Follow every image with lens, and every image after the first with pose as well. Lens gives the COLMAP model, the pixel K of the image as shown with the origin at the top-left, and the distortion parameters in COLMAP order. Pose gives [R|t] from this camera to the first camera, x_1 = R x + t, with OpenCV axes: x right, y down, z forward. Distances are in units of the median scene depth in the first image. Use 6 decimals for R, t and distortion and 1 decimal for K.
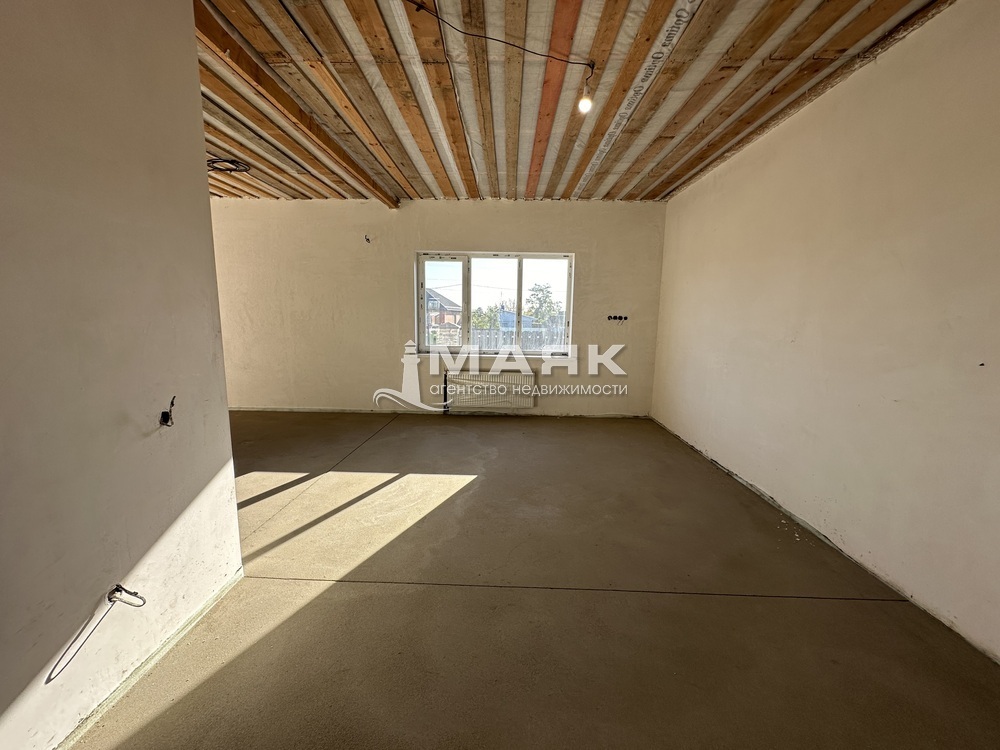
lens RADIAL K [[398.3, 0, 501.5], [0, 398.3, 373.8], [0, 0, 1]] dist [0.000710, 0.000527]
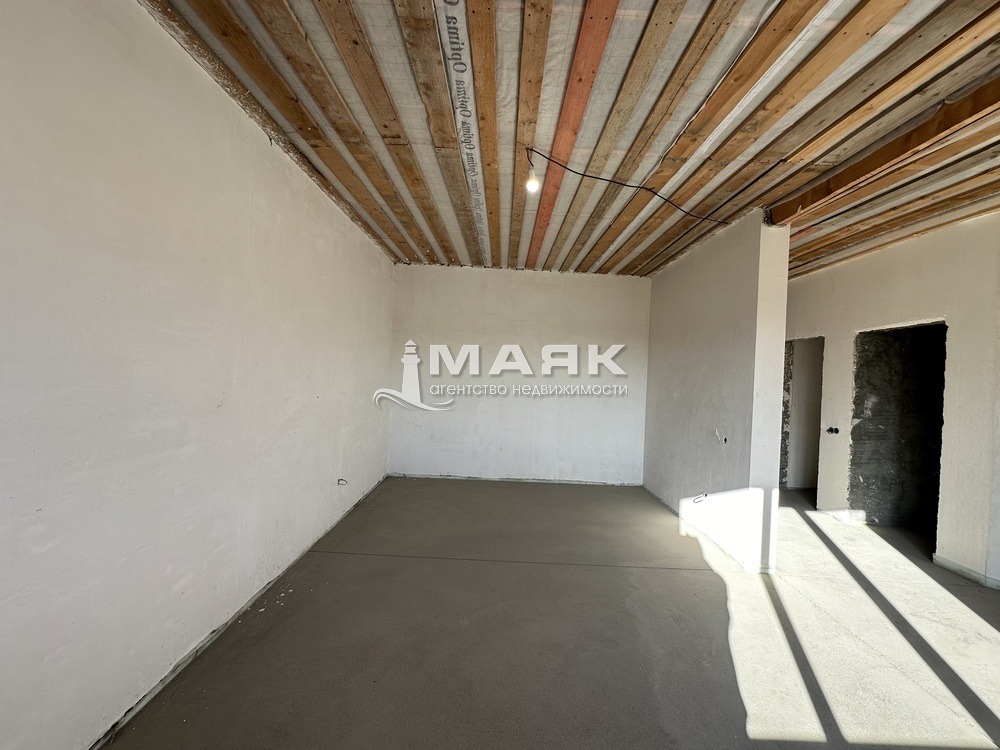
lens RADIAL K [[398.3, 0, 501.5], [0, 398.3, 373.8], [0, 0, 1]] dist [0.000710, 0.000527]
pose [[-0.998368, -0.054743, -0.016259, 0.126380], [-0.056598, 0.986431, 0.154112, -0.156151], [0.007601, 0.154780, -0.987920, 0.950671]]
